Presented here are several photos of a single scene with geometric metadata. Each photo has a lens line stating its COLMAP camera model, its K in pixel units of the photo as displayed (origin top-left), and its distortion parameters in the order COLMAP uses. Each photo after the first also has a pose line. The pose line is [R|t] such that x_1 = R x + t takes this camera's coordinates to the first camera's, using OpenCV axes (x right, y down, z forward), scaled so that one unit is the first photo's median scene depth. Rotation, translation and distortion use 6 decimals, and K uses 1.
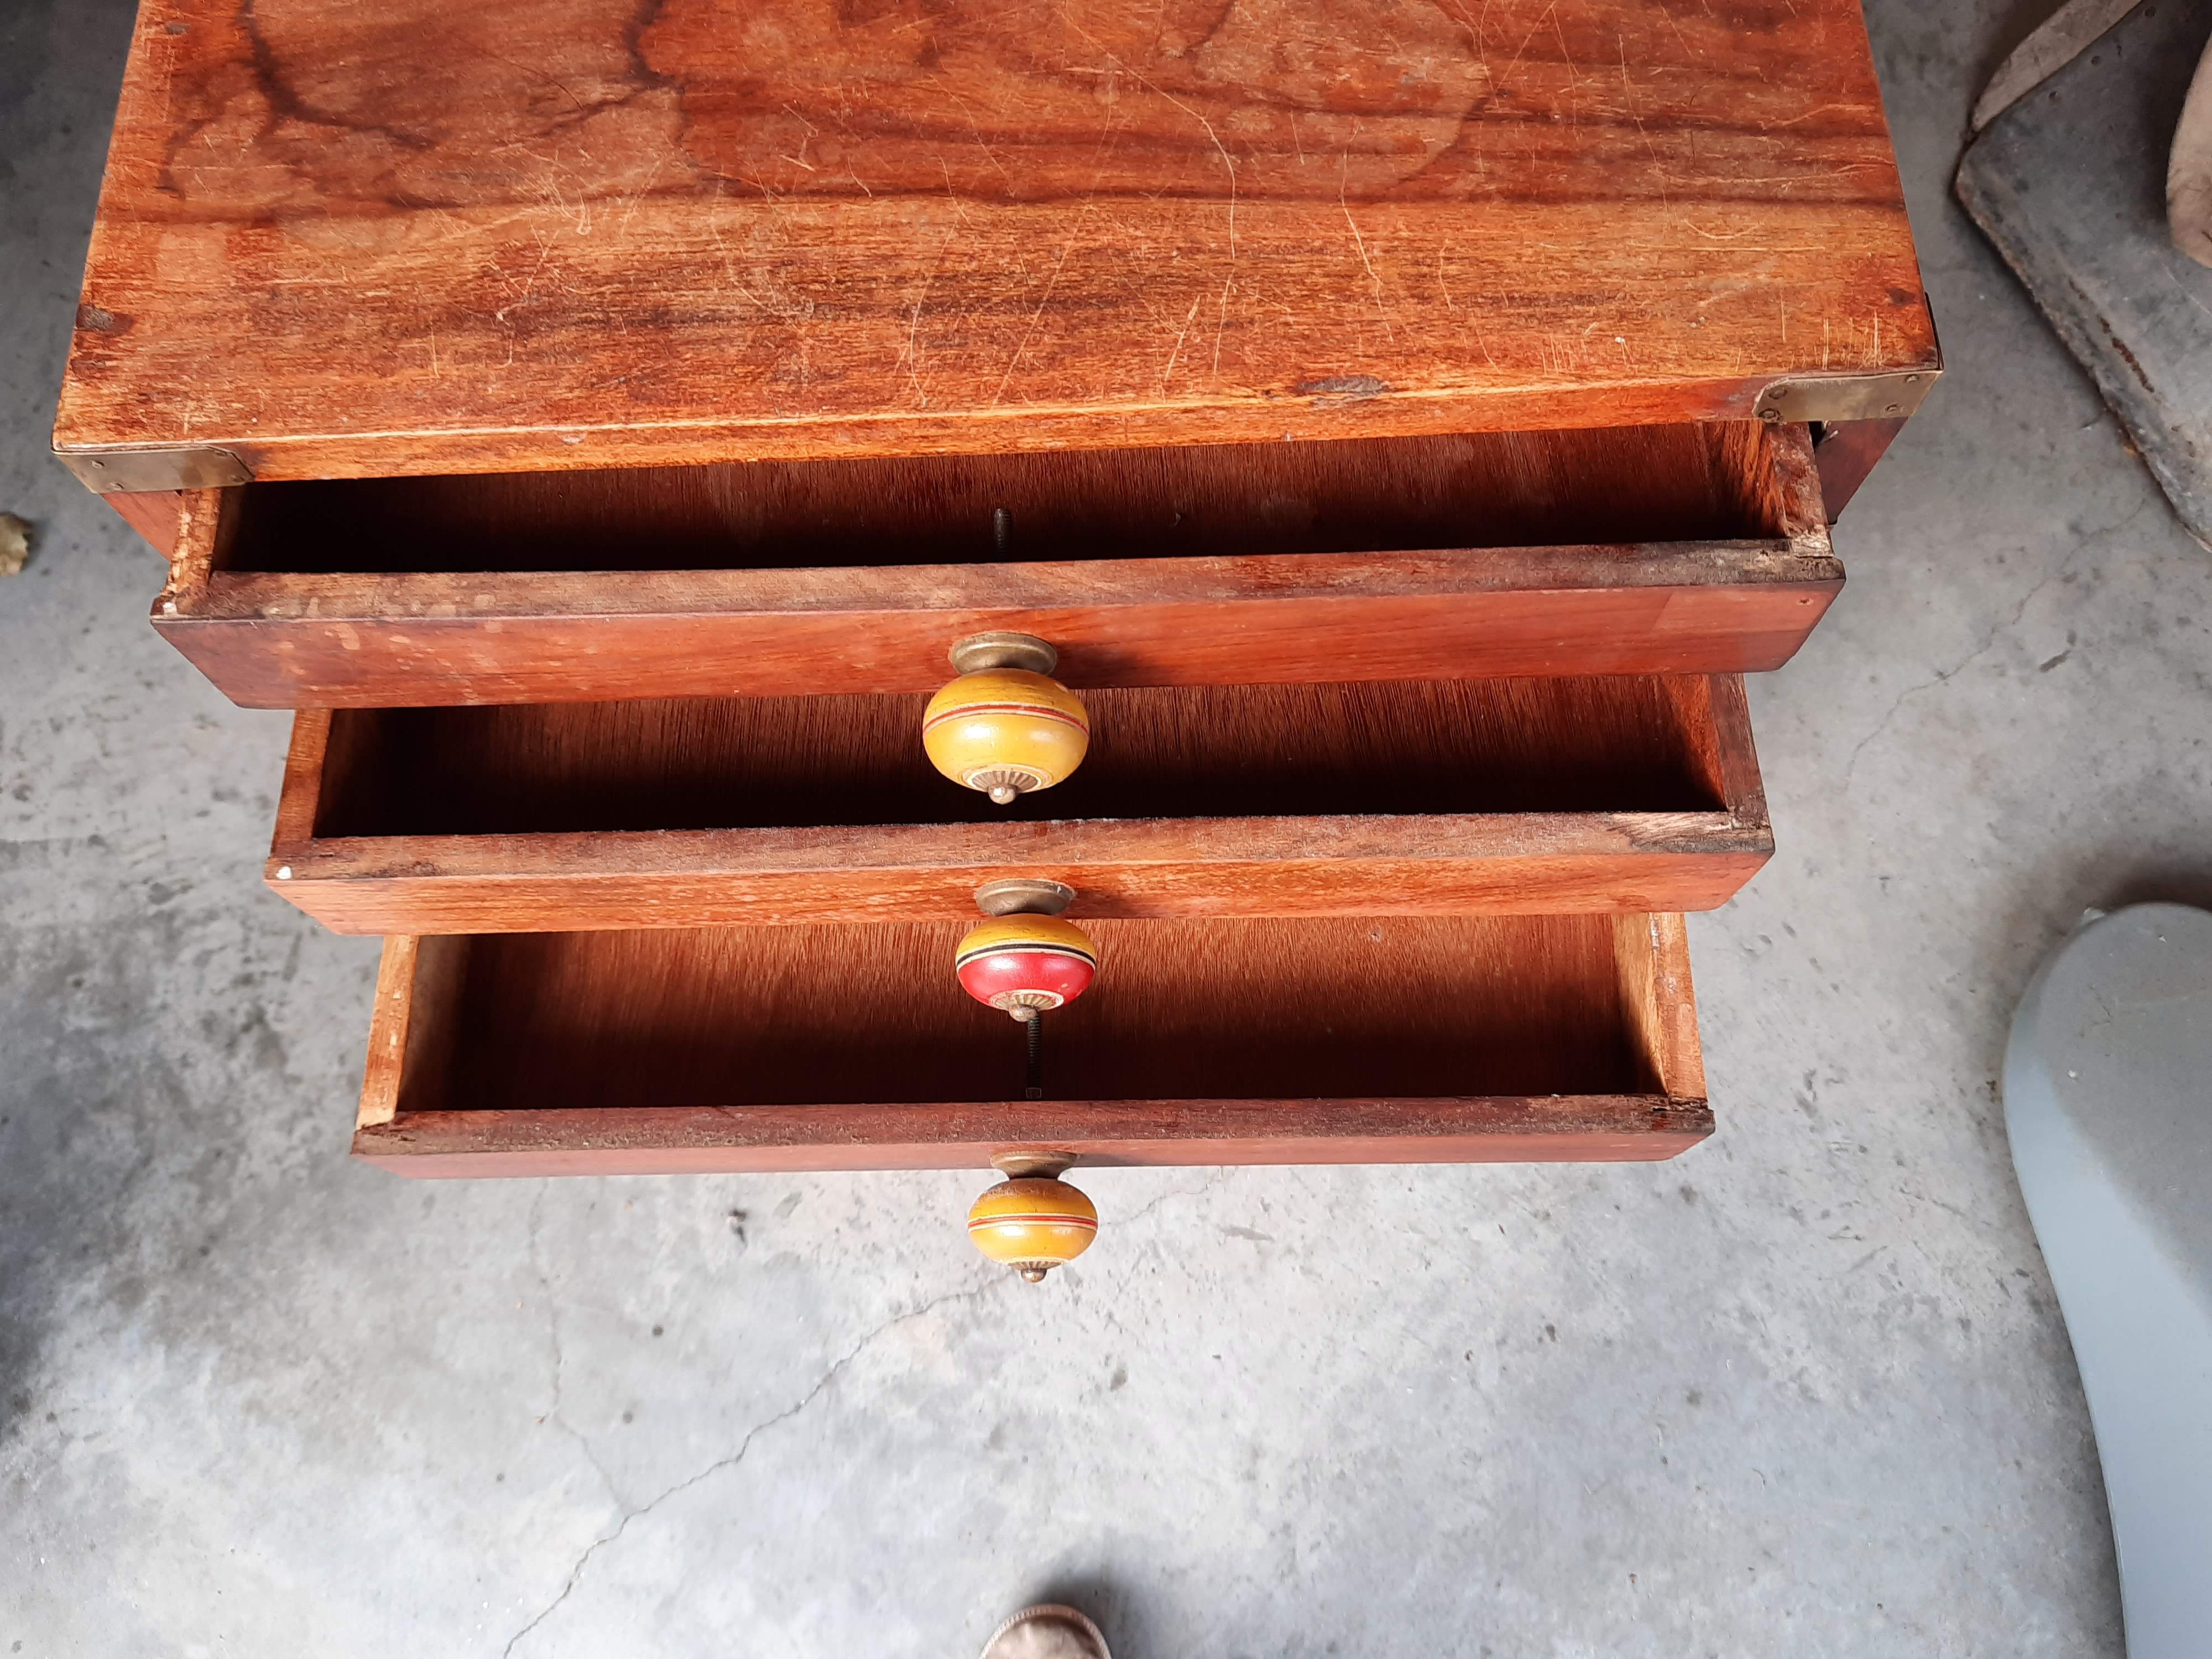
lens RADIAL K [[1792.9, 0, 1105.5], [0, 1792.9, 813.7], [0, 0, 1]] dist [0.052416, -0.071171]
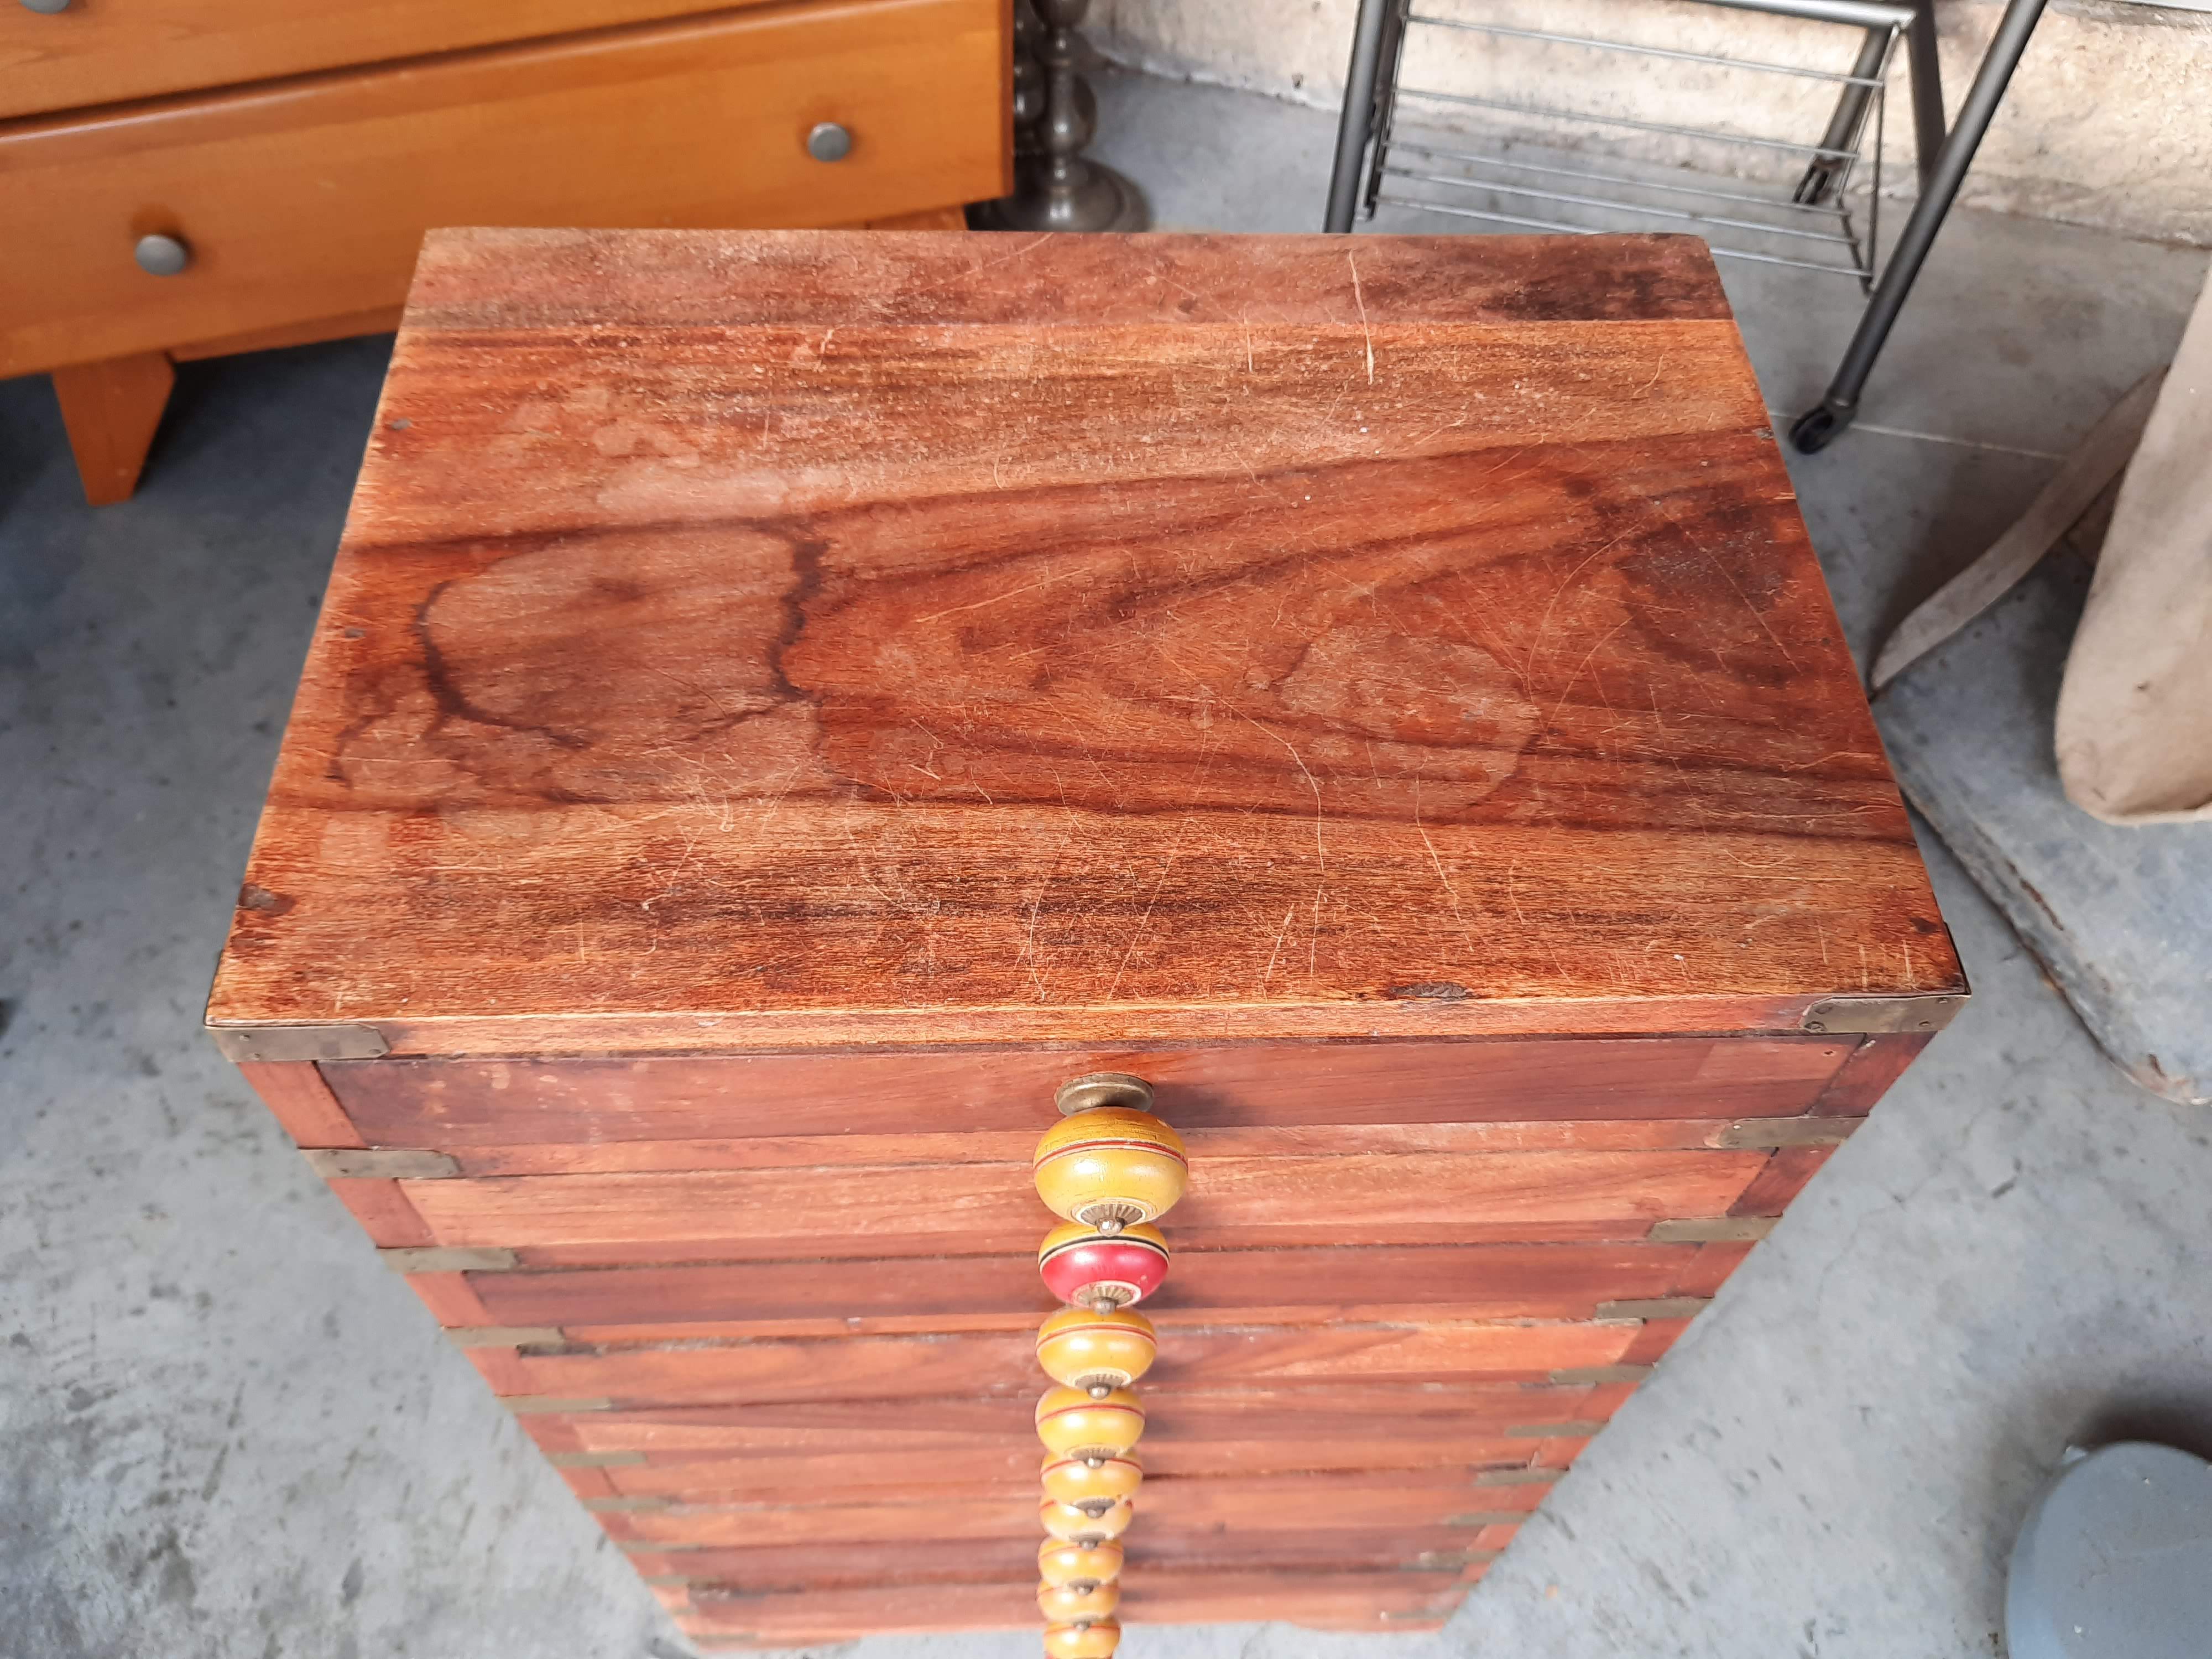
lens RADIAL K [[1797.1, 0, 1107.0], [0, 1797.1, 813.7], [0, 0, 1]] dist [0.047192, -0.057327]
pose [[0.998390, 0.030237, 0.047989, -0.046133], [-0.017249, 0.967840, -0.250975, -0.025913], [-0.054034, 0.249743, 0.966803, -0.024985]]
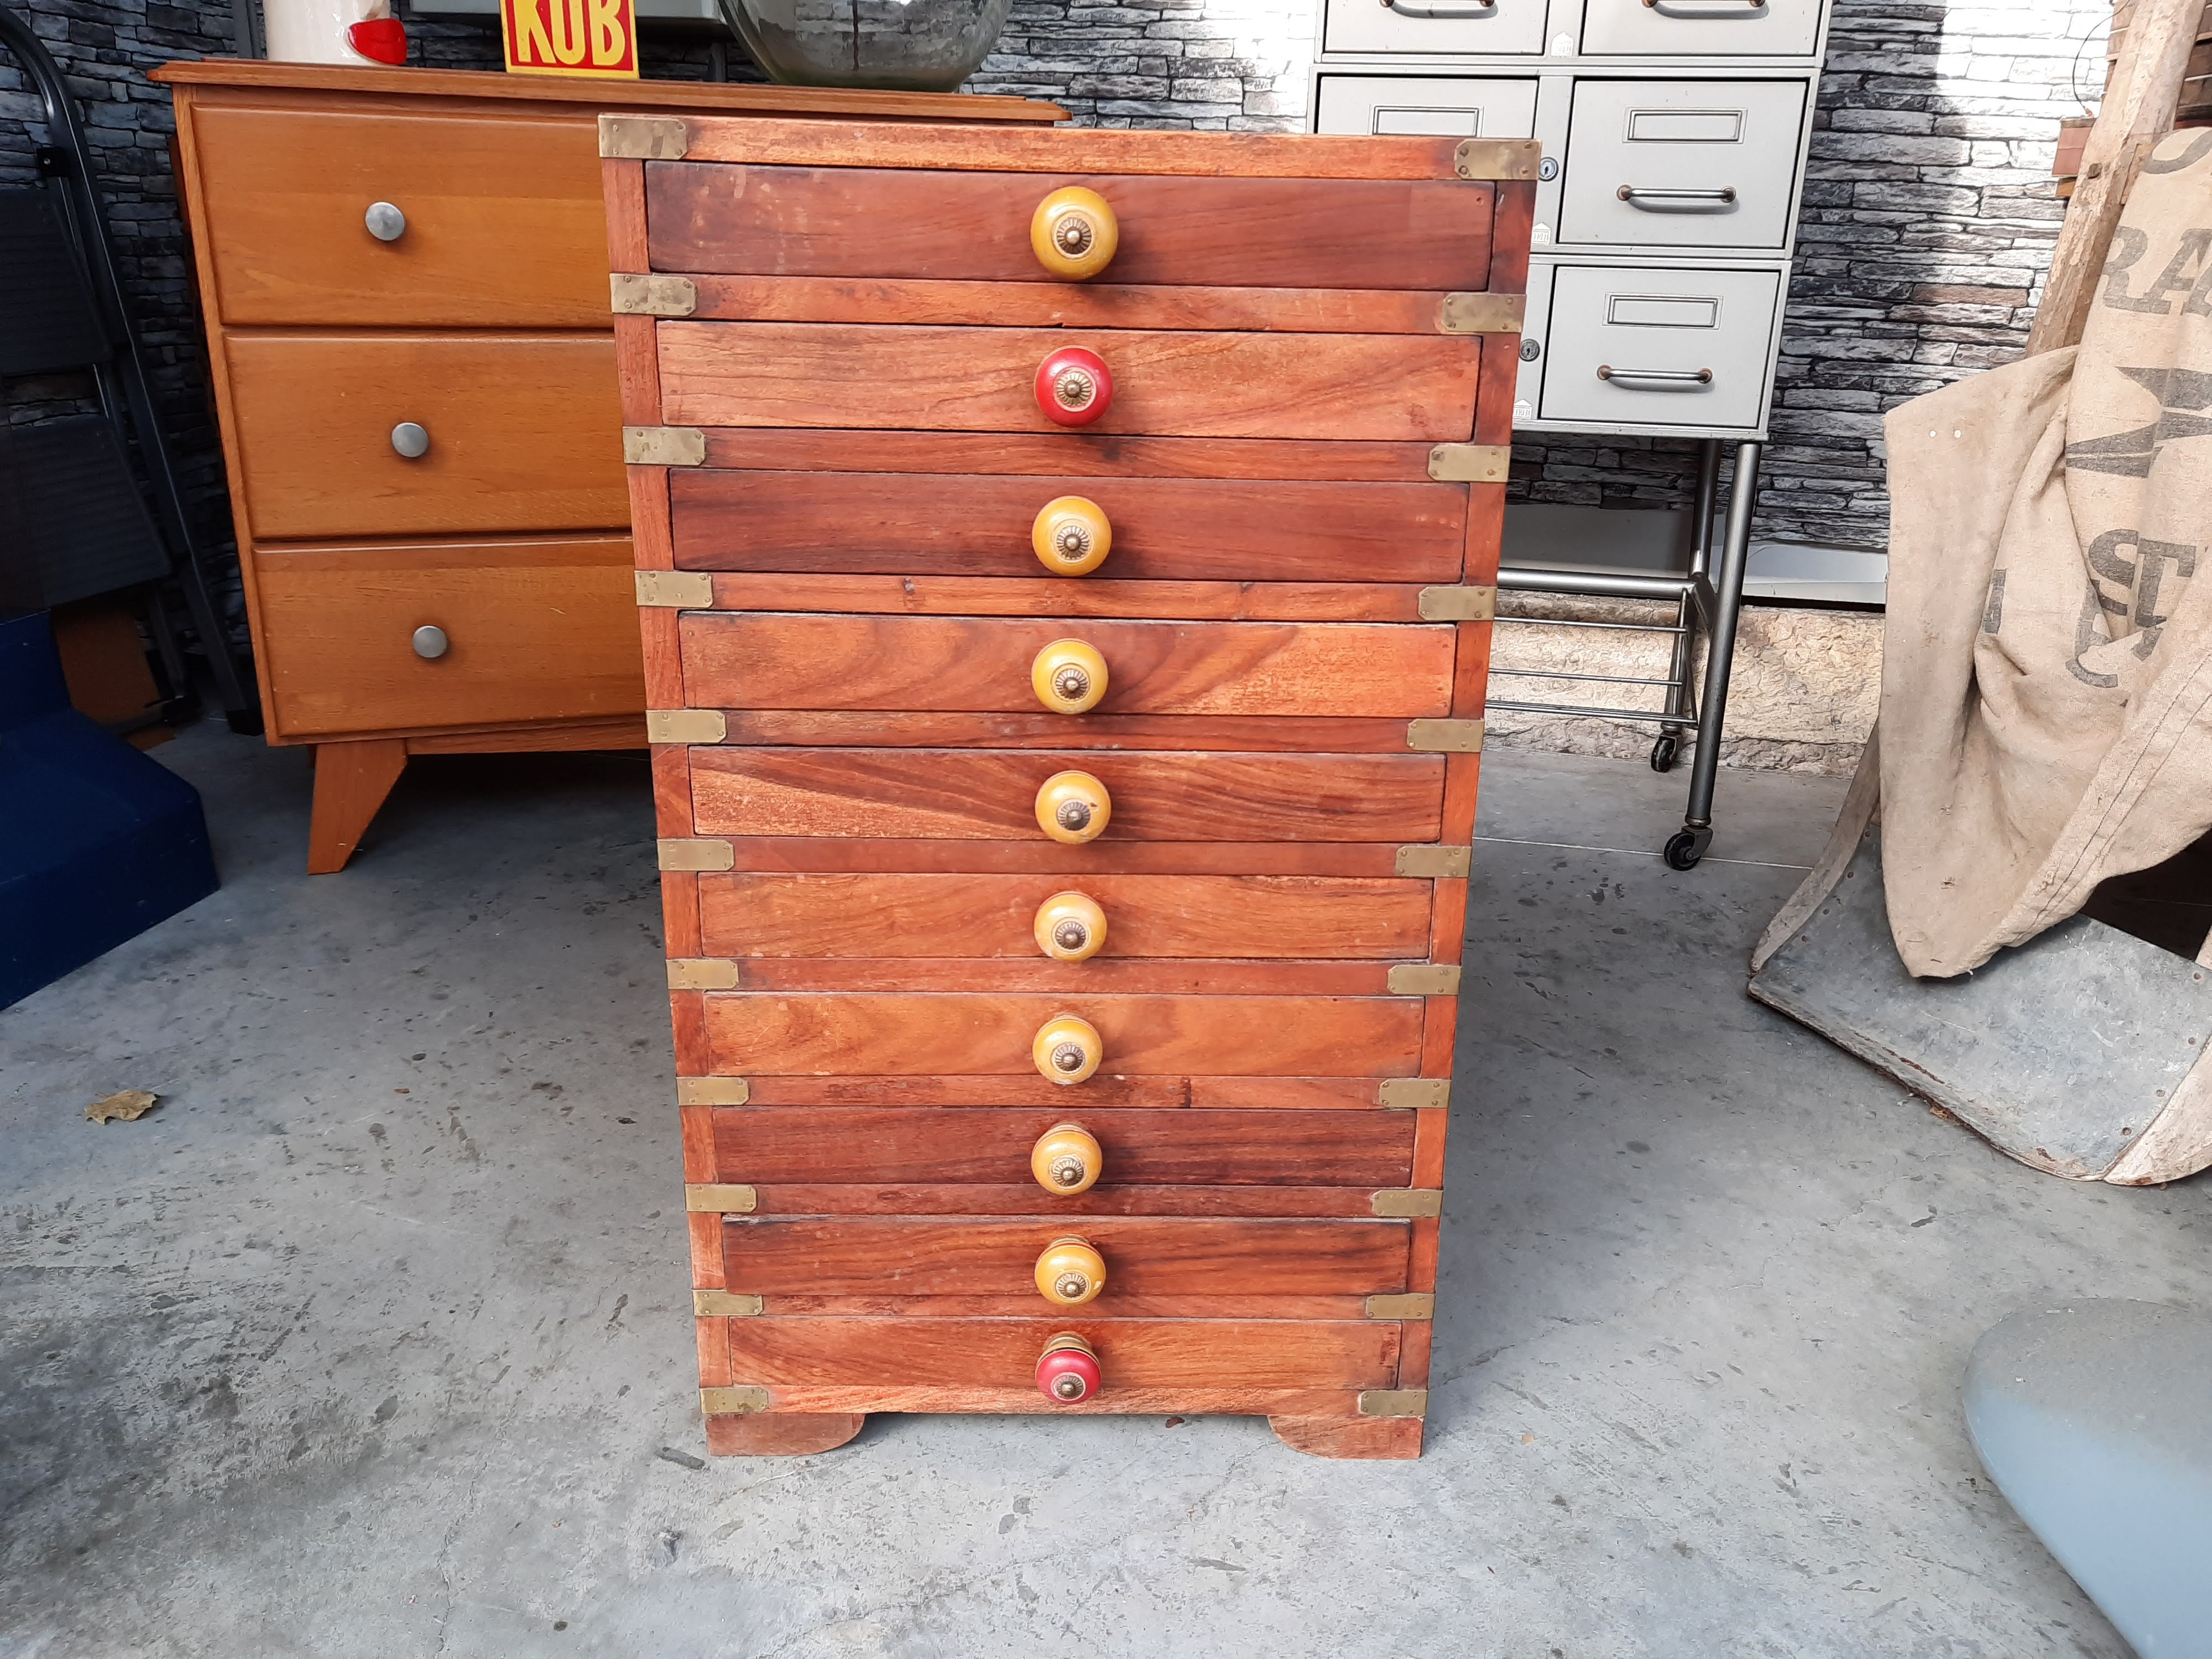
lens RADIAL K [[1768.7, 0, 1109.0], [0, 1768.7, 820.6], [0, 0, 1]] dist [0.057221, -0.057067]
pose [[0.999120, 0.041792, 0.003420, 0.003331], [-0.024835, 0.655498, -0.754788, 0.691156], [-0.033786, 0.754040, 0.655959, 0.110476]]
